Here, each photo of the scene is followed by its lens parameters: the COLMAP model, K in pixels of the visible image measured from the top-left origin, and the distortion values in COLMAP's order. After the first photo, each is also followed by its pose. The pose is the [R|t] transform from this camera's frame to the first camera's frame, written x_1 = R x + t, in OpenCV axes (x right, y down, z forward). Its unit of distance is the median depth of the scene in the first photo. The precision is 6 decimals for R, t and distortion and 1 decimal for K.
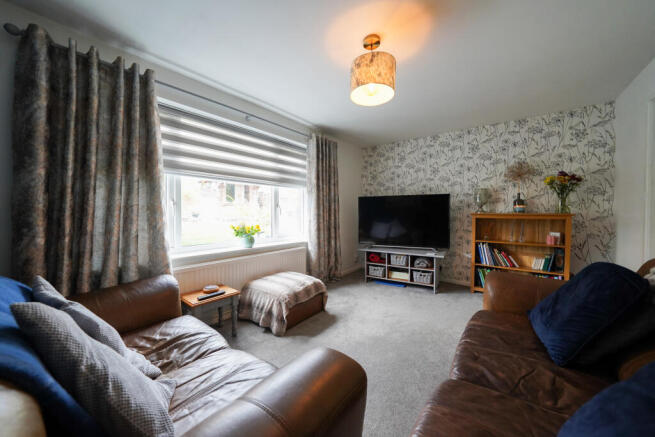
lens RADIAL K [[227.1, 0, 327.5], [0, 227.1, 218.5], [0, 0, 1]] dist [-0.001483, 0.000275]
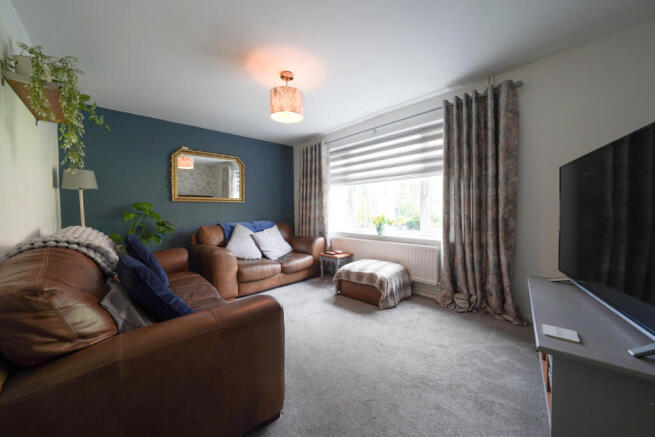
lens RADIAL K [[227.1, 0, 327.5], [0, 227.1, 218.5], [0, 0, 1]] dist [-0.001483, 0.000275]
pose [[-0.099453, 0.023213, -0.994771, 0.925392], [-0.025415, 0.999342, 0.025861, 0.017137], [0.994718, 0.027854, -0.098798, 0.863369]]
